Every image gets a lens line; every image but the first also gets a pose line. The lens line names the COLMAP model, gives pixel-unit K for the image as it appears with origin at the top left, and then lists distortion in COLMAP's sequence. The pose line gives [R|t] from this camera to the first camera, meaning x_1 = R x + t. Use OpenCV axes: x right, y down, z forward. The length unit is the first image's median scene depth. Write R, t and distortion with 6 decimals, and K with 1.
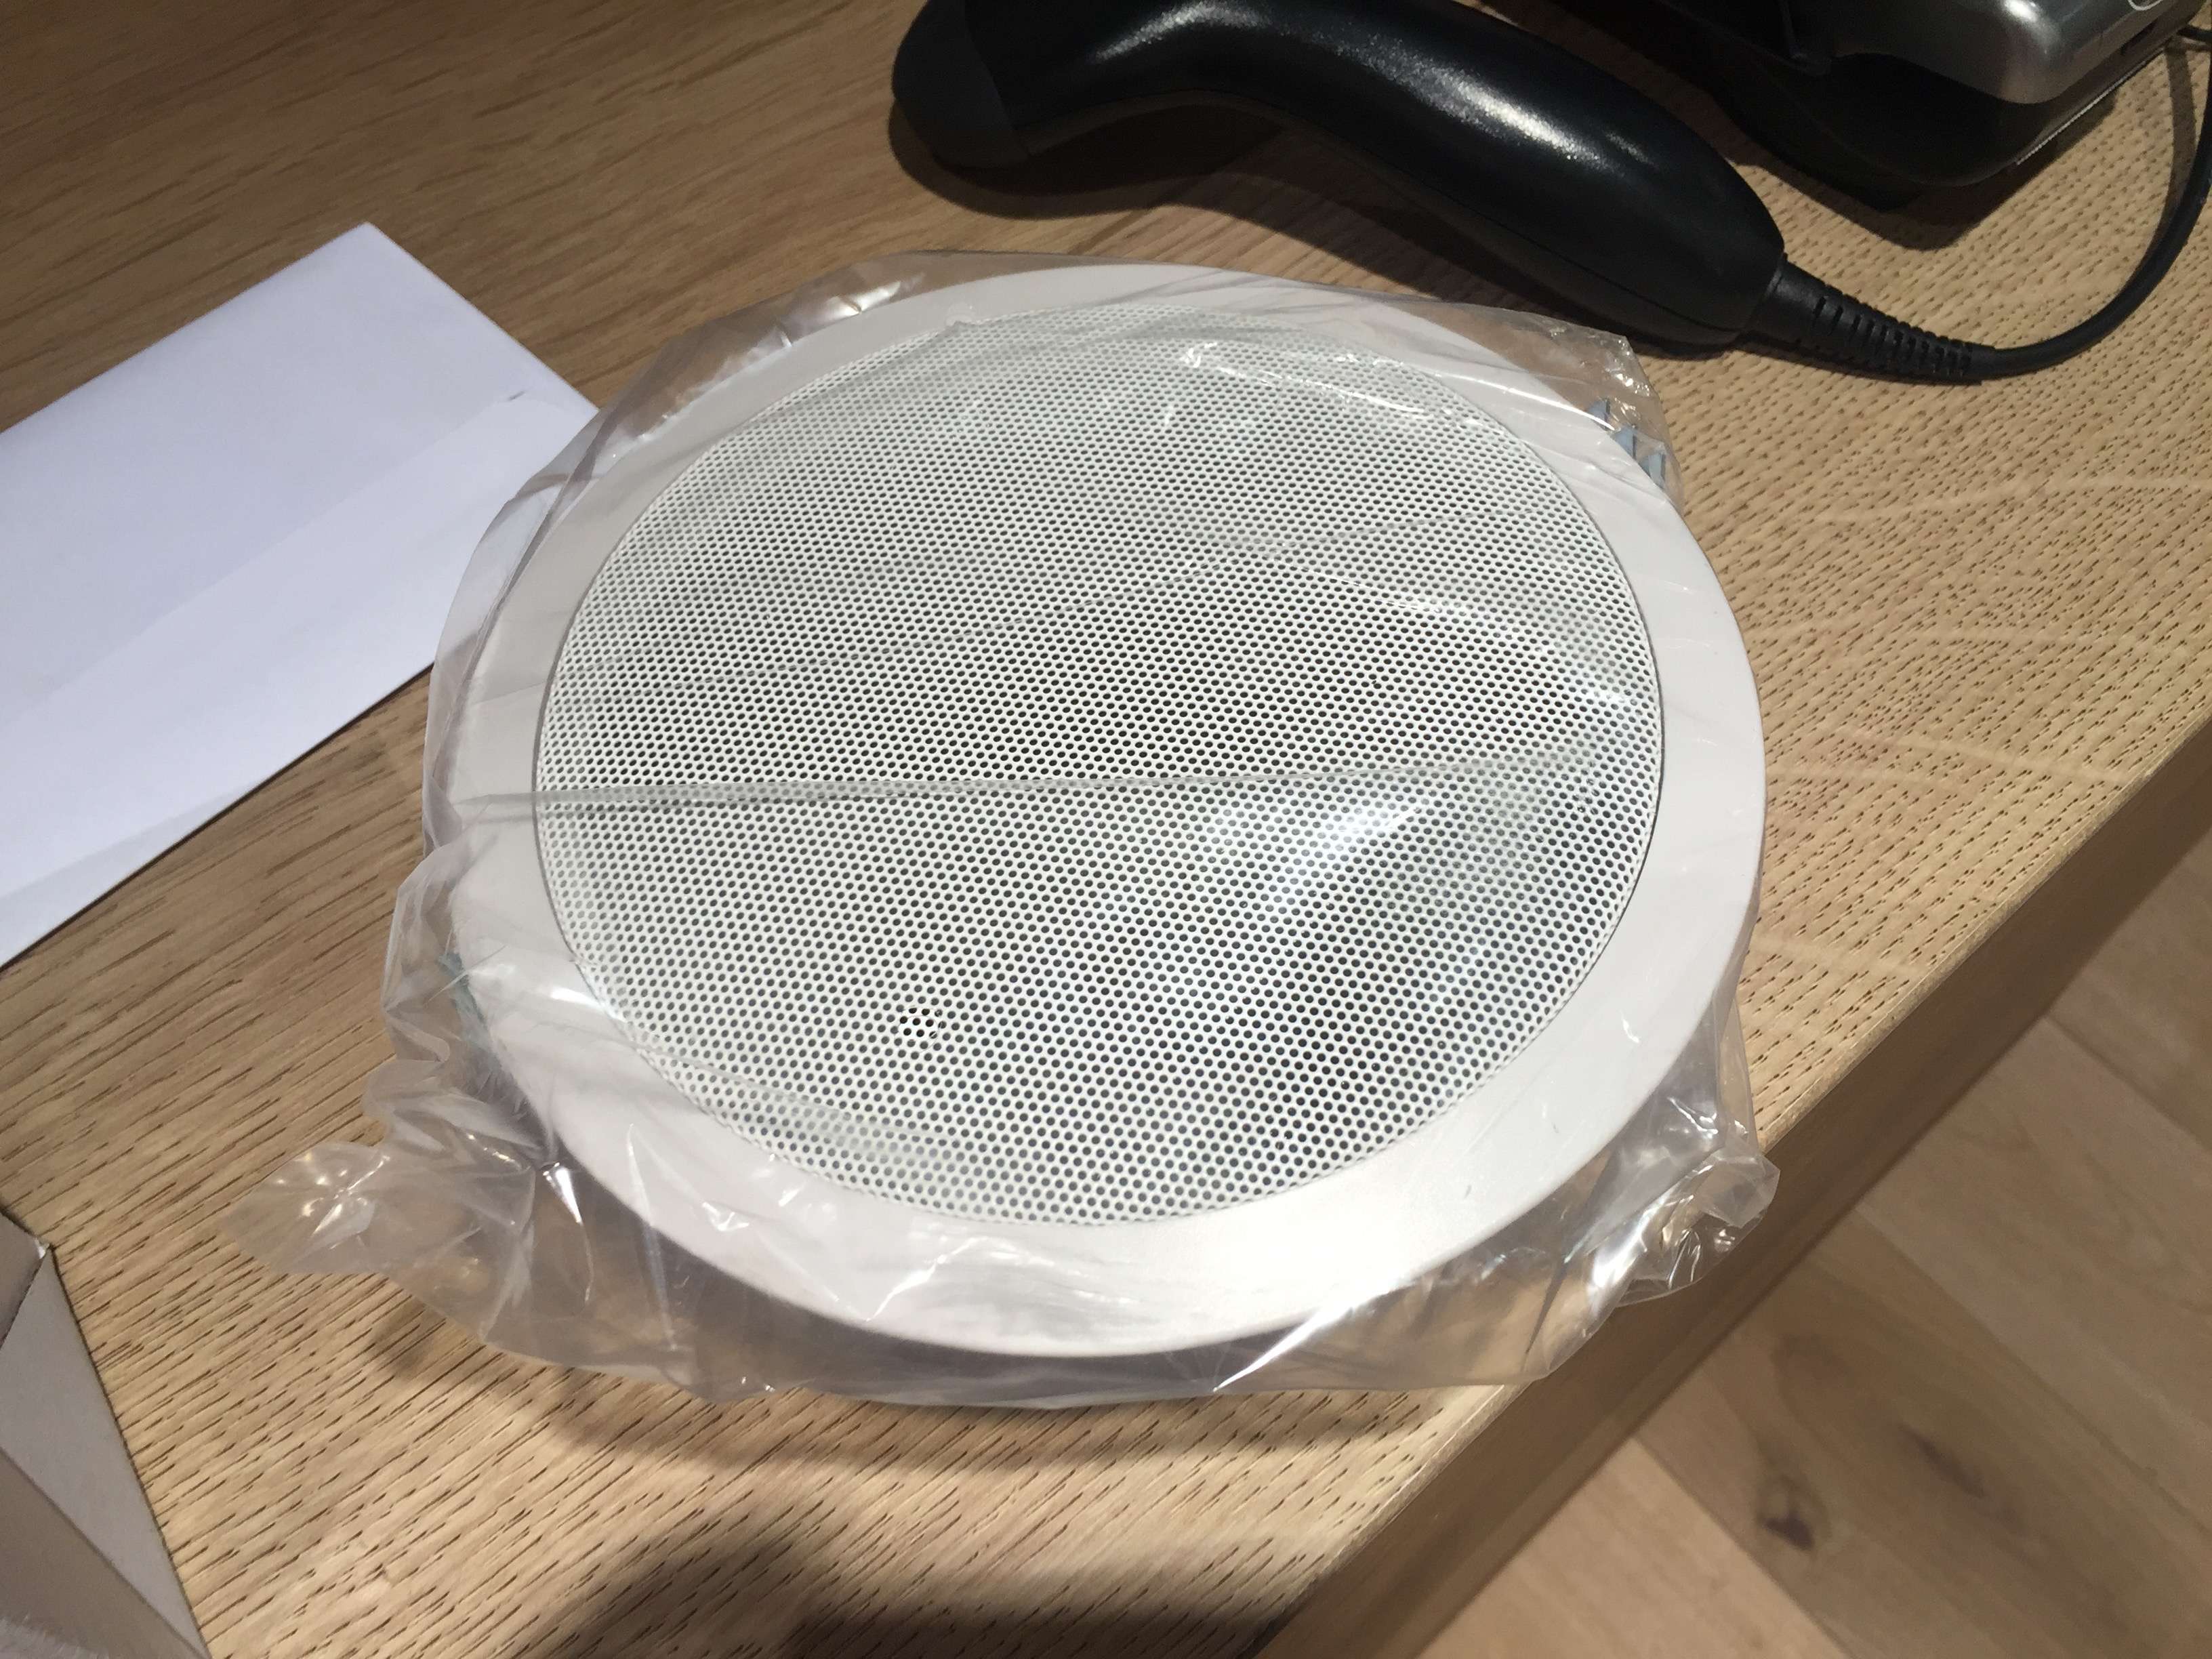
lens RADIAL K [[1966.3, 0, 1106.0], [0, 1966.3, 829.5], [0, 0, 1]] dist [0.091909, -0.161654]
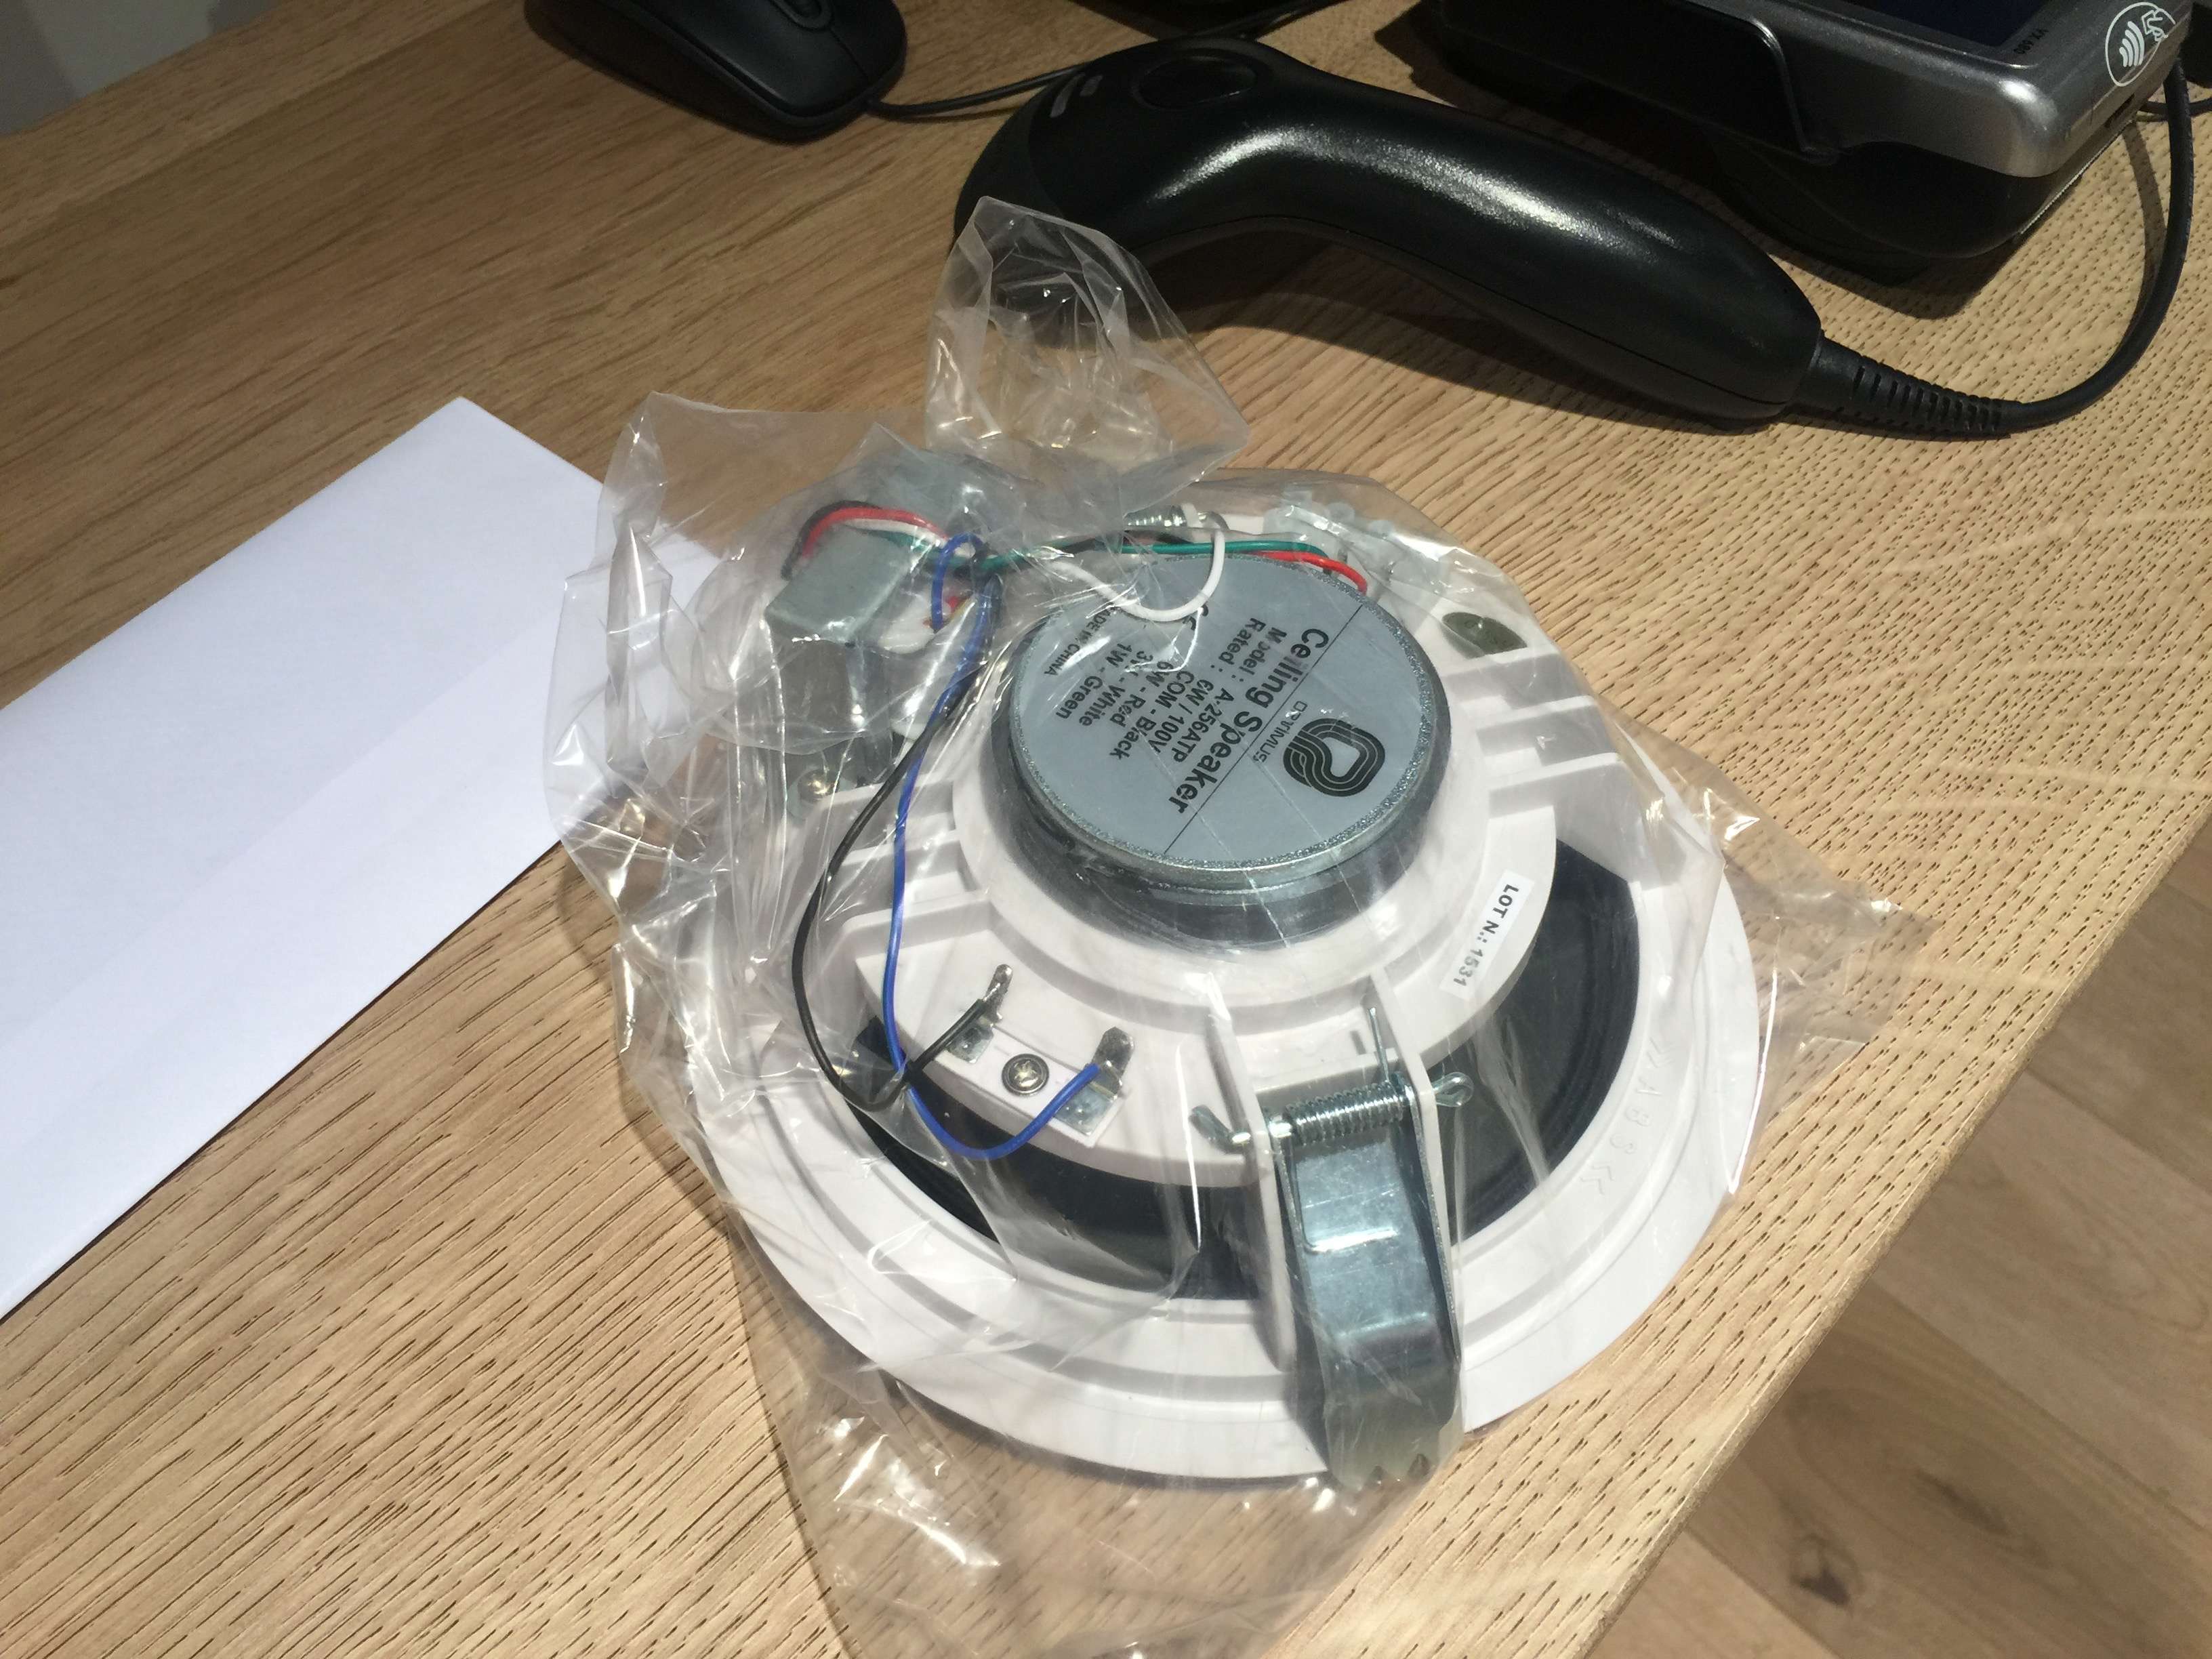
lens RADIAL K [[1966.3, 0, 1106.0], [0, 1966.3, 829.5], [0, 0, 1]] dist [0.091909, -0.161654]
pose [[0.995085, -0.082270, 0.055111, -0.123017], [0.085688, 0.994339, -0.062836, 0.011558], [-0.049630, 0.067249, 0.996501, -0.026704]]
